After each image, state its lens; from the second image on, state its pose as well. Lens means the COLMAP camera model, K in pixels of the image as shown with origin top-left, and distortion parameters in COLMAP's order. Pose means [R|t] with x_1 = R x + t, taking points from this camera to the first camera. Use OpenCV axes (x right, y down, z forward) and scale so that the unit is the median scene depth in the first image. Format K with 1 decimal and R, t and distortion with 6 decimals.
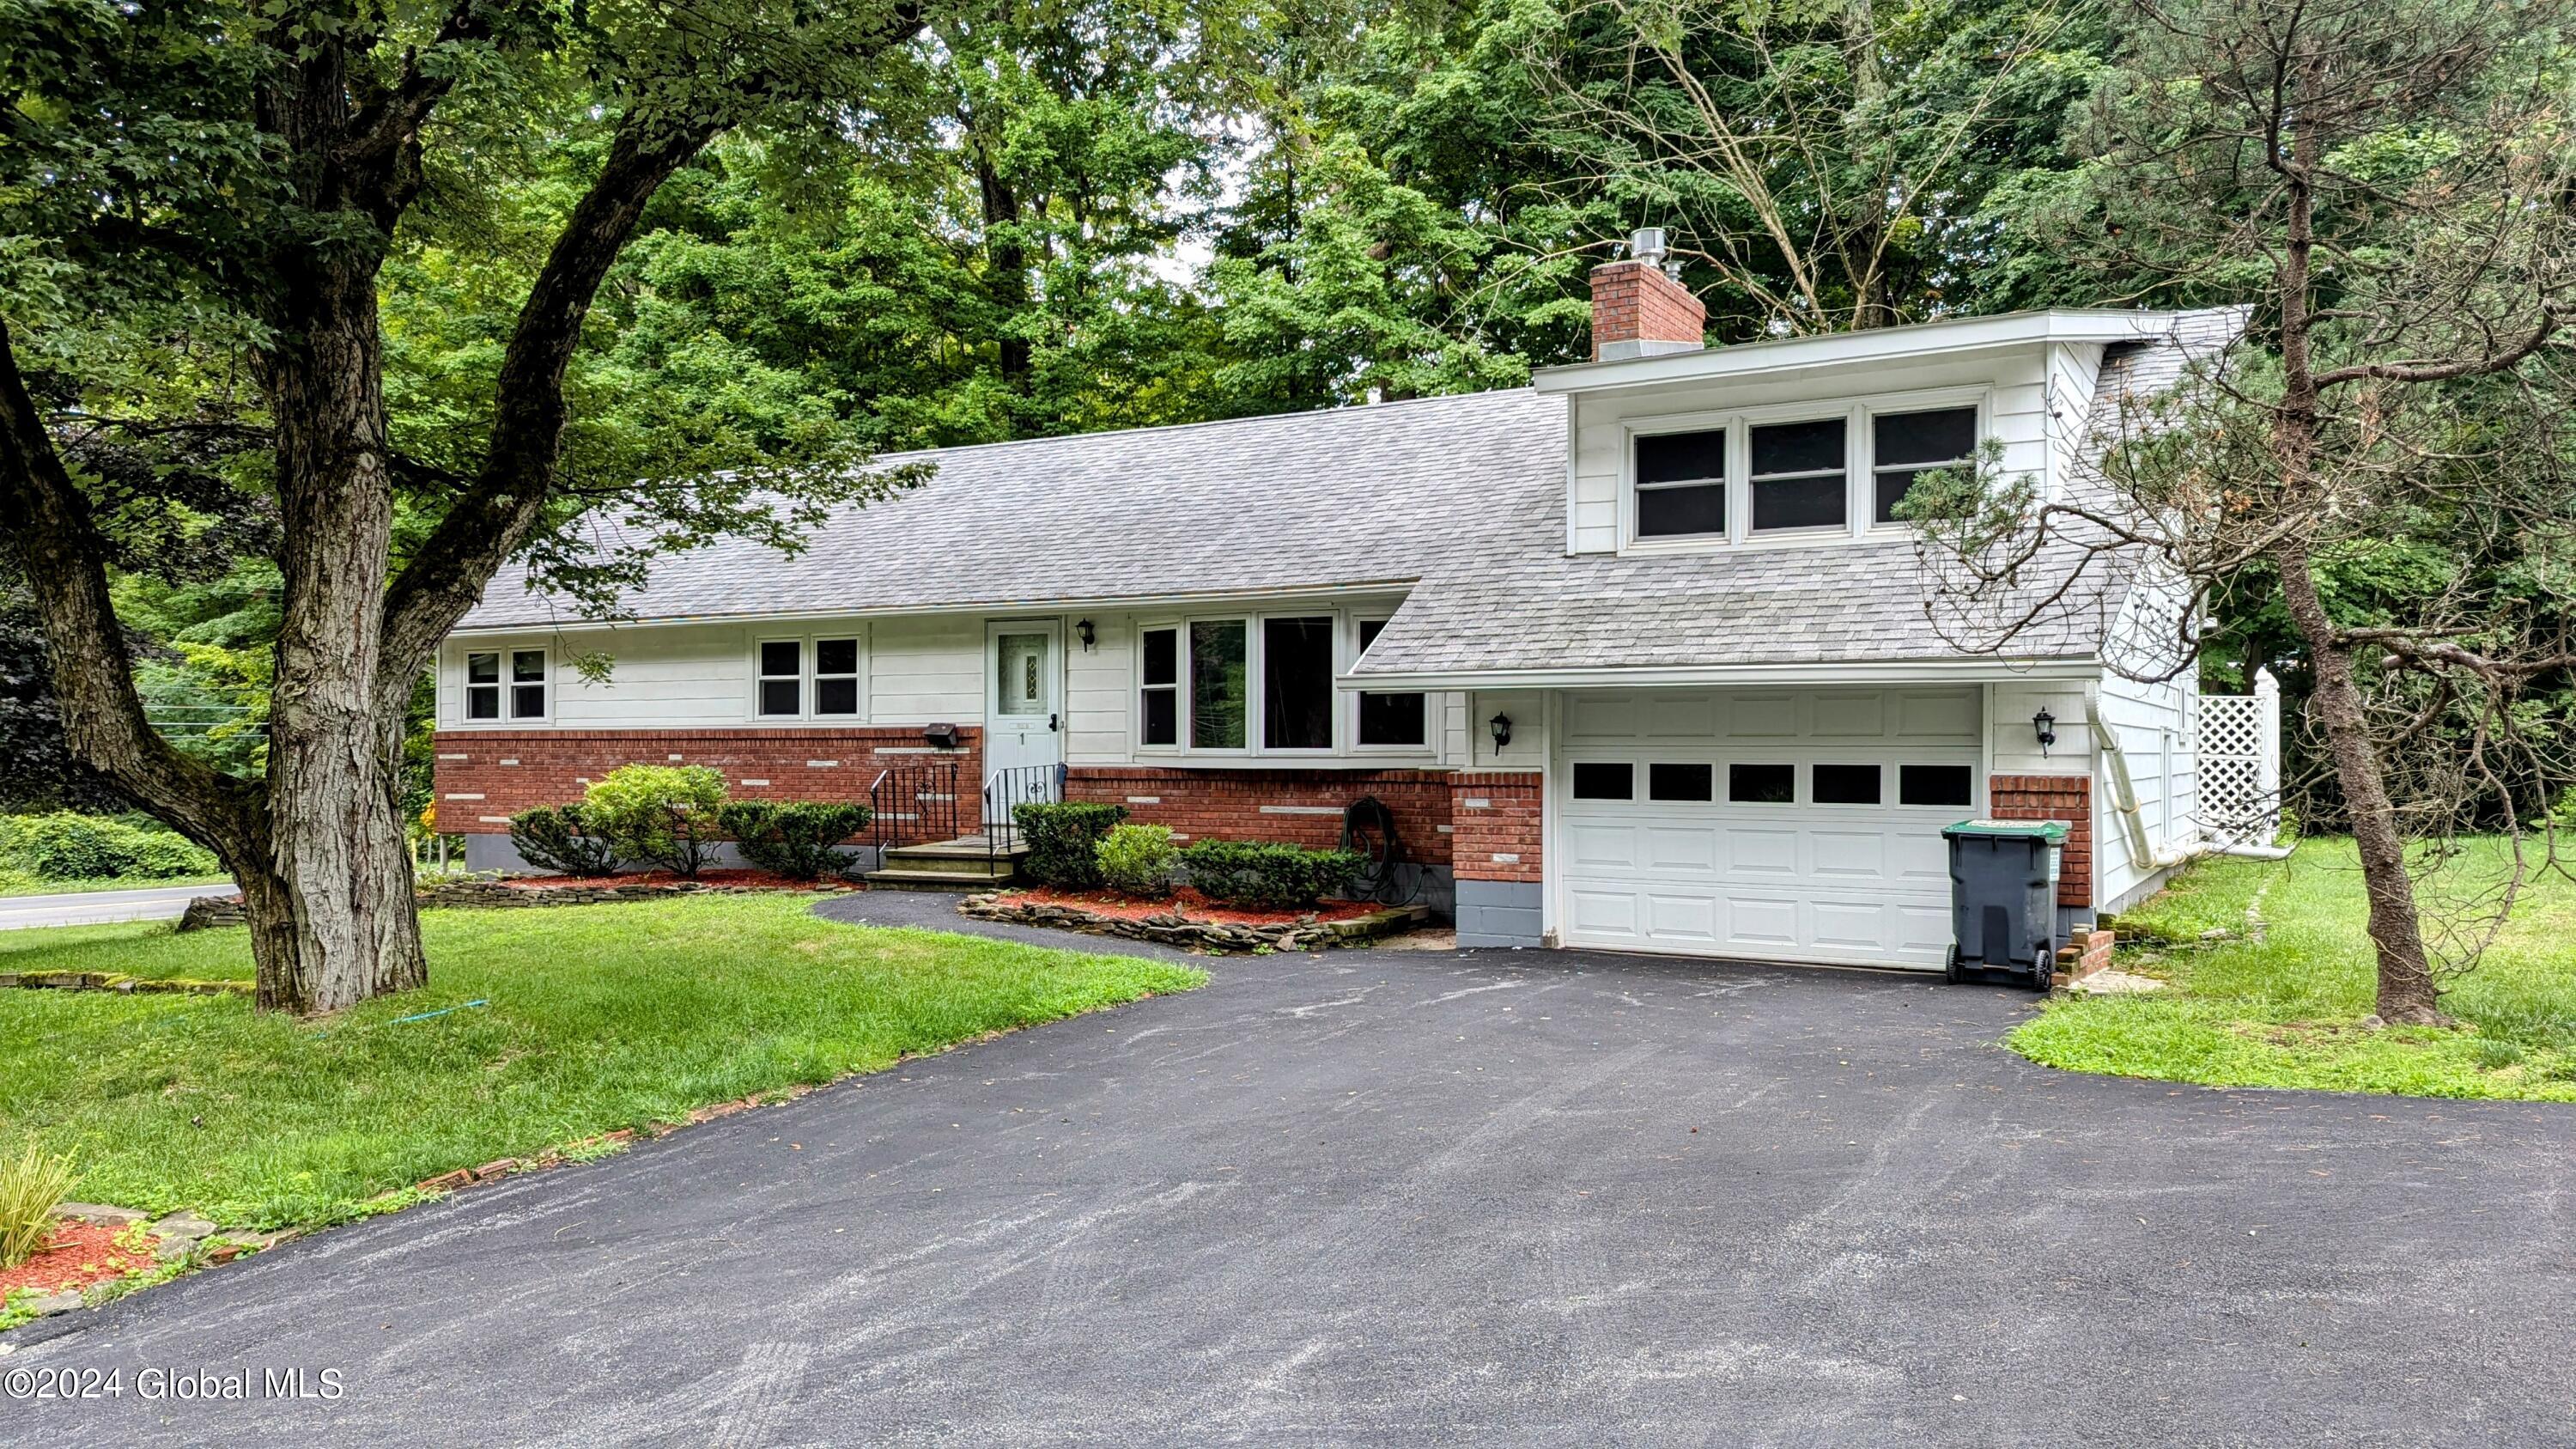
lens RADIAL K [[1887.8, 0, 1276.3], [0, 1887.8, 730.6], [0, 0, 1]] dist [0.068931, -0.077344]
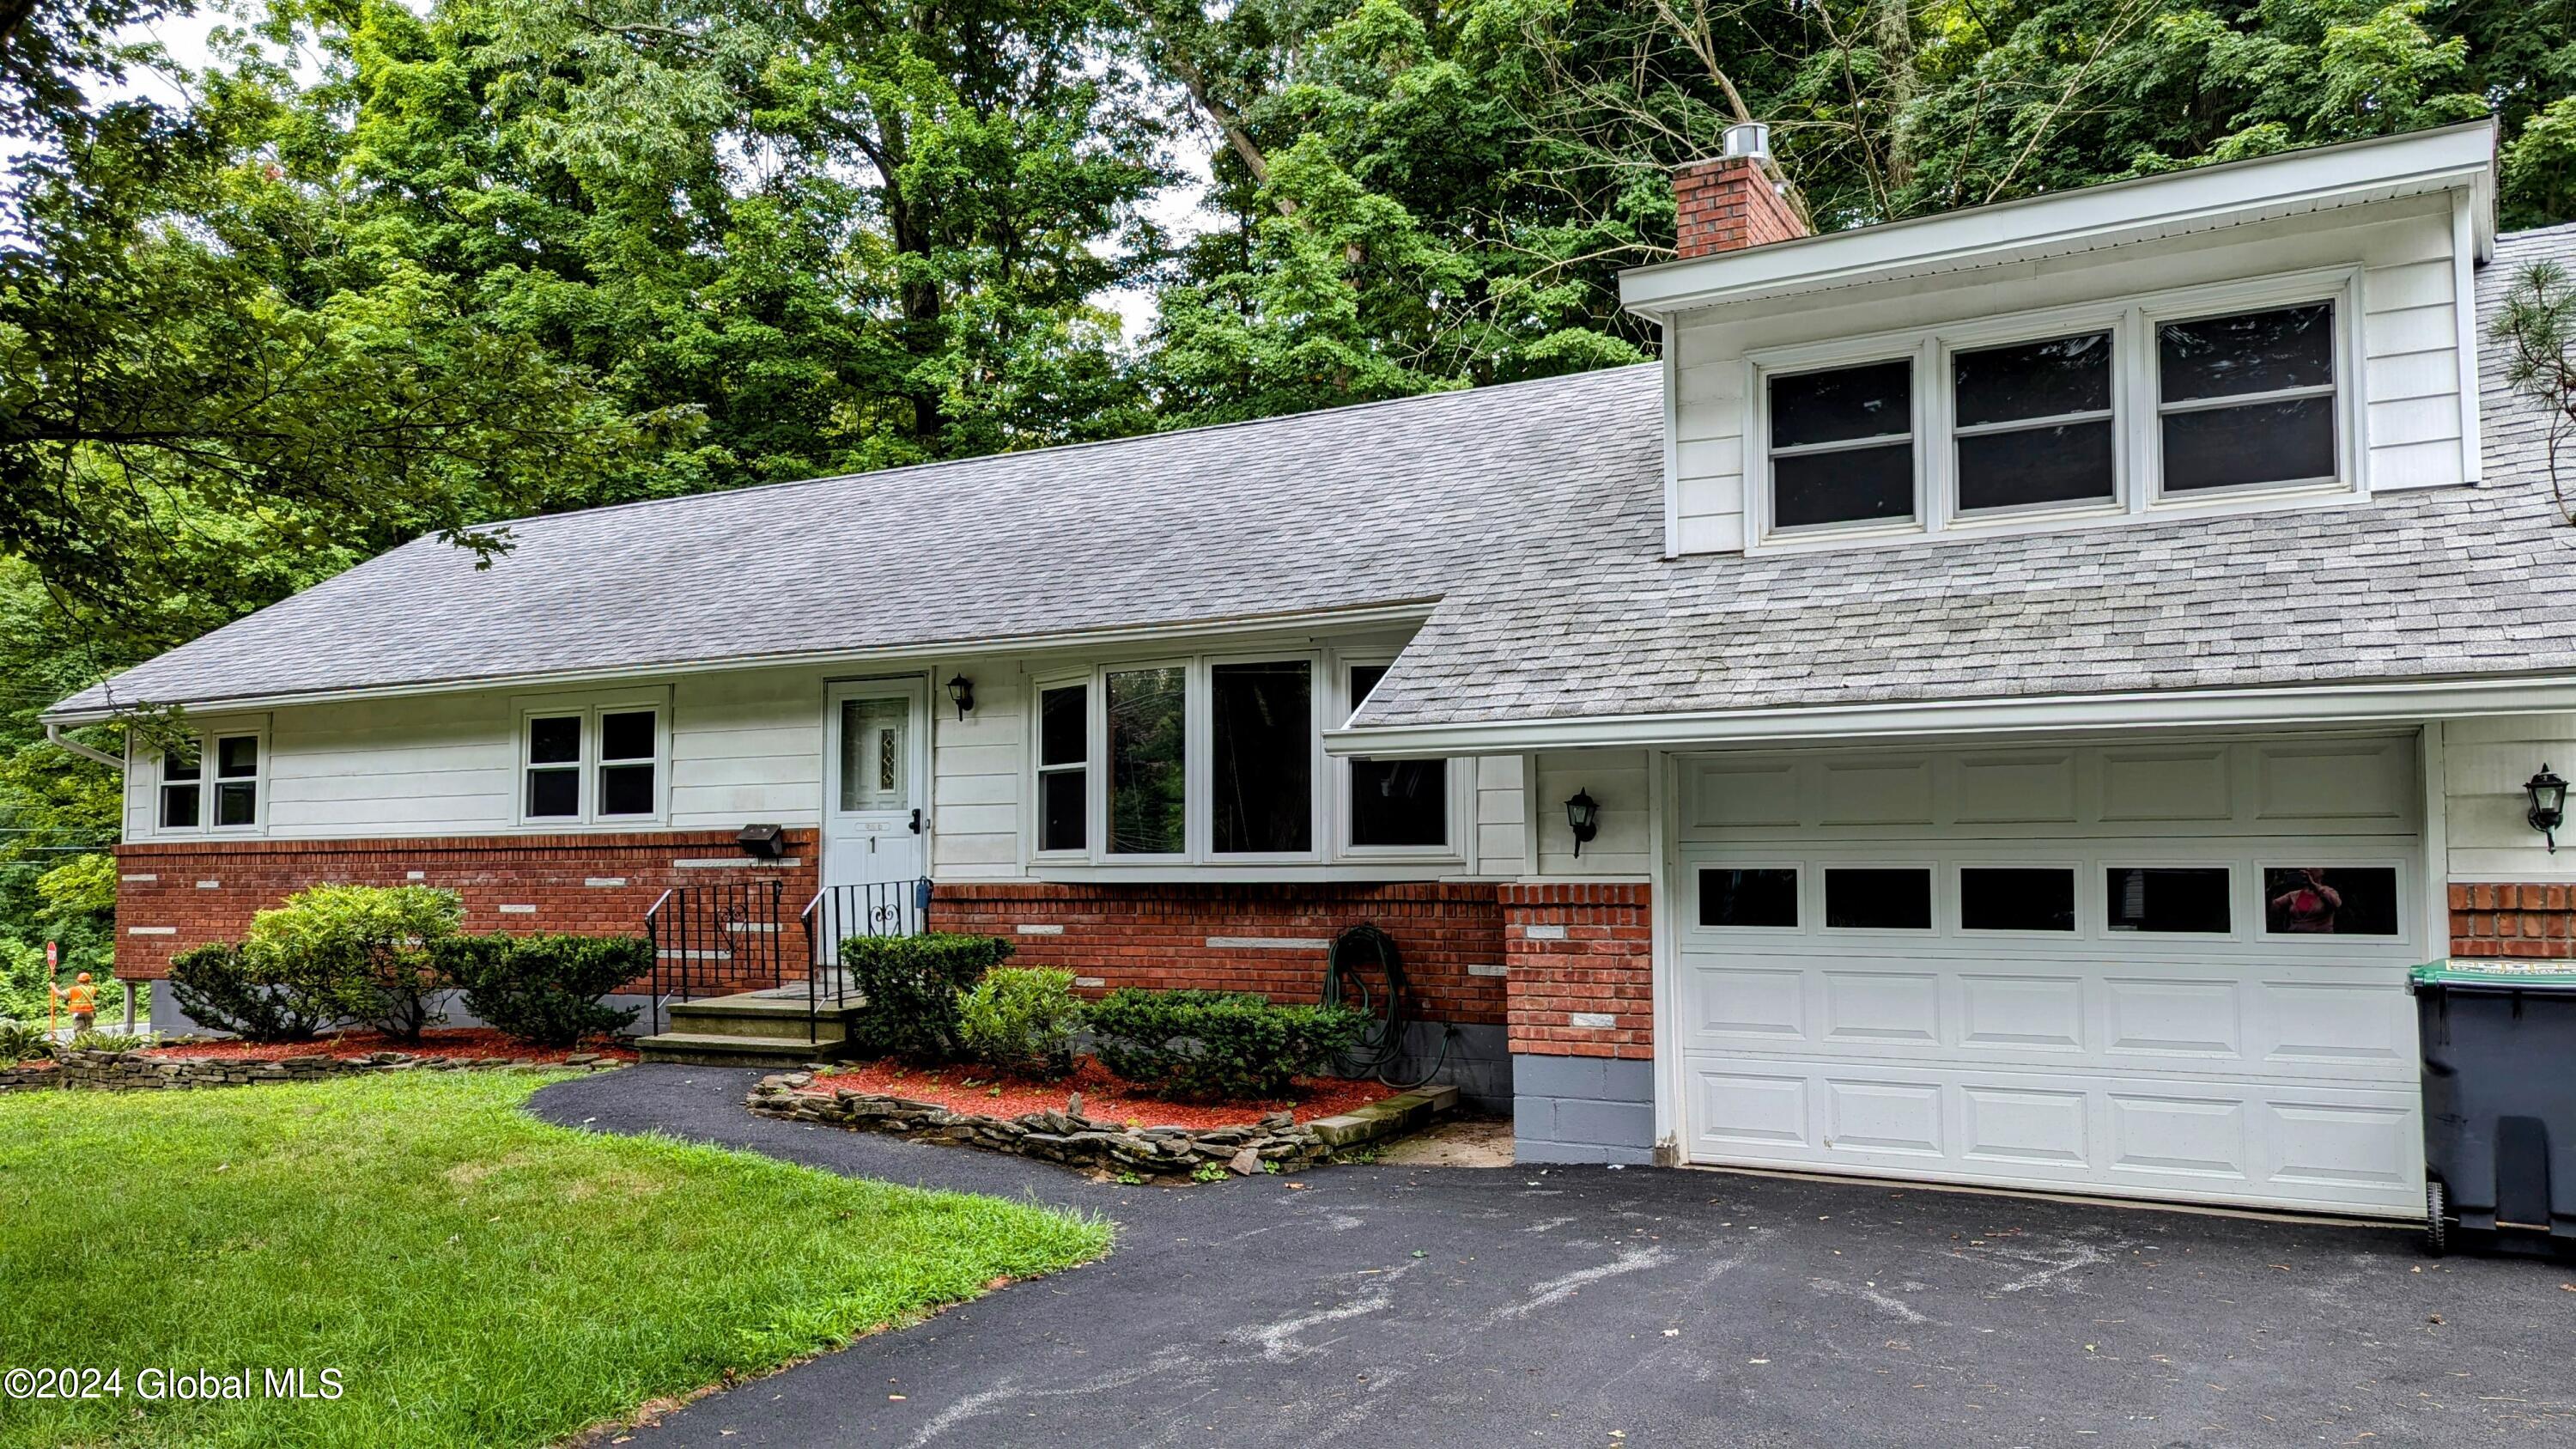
lens RADIAL K [[1887.8, 0, 1276.3], [0, 1887.8, 730.6], [0, 0, 1]] dist [0.068931, -0.077344]
pose [[0.999702, -0.002029, 0.024316, 0.000400], [0.003662, 0.997726, -0.067301, 0.010638], [-0.024124, 0.067370, 0.997436, 0.295864]]
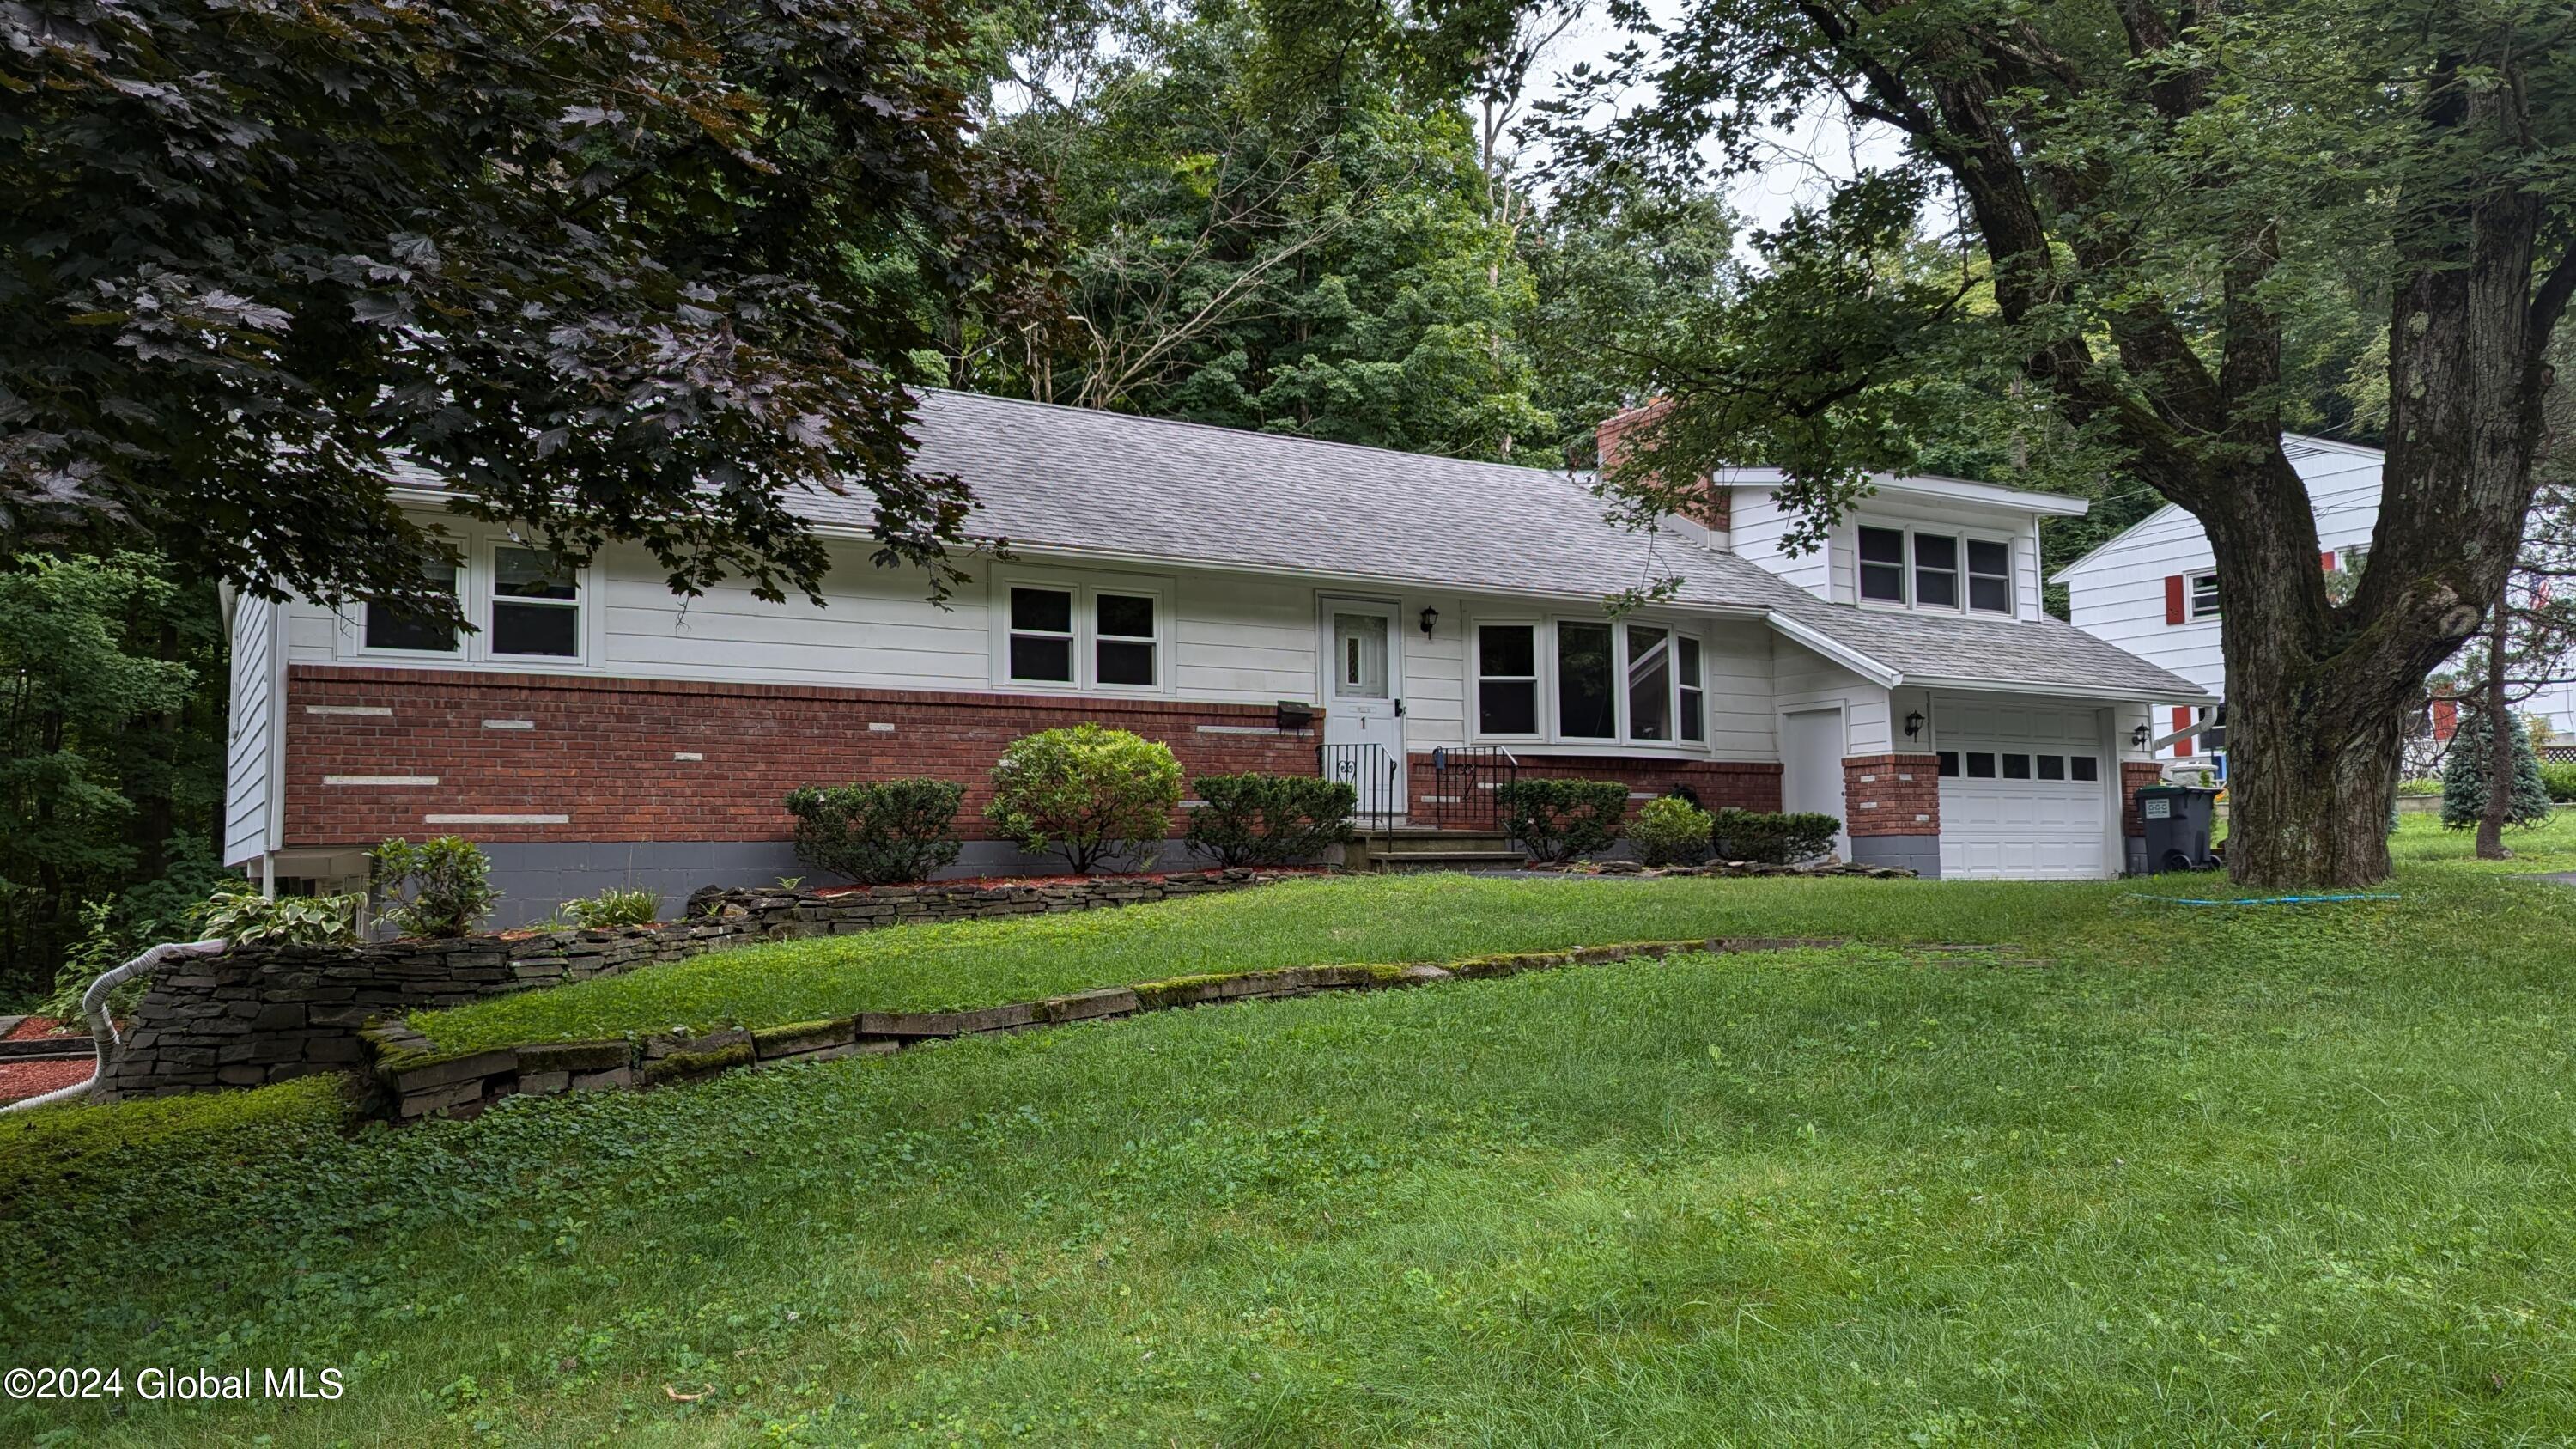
lens RADIAL K [[1887.8, 0, 1276.3], [0, 1887.8, 730.6], [0, 0, 1]] dist [0.068931, -0.077344]
pose [[0.449683, 0.061413, 0.891075, -1.064383], [0.006227, 0.997394, -0.071883, 0.081184], [-0.893167, 0.037873, 0.448128, 0.644206]]
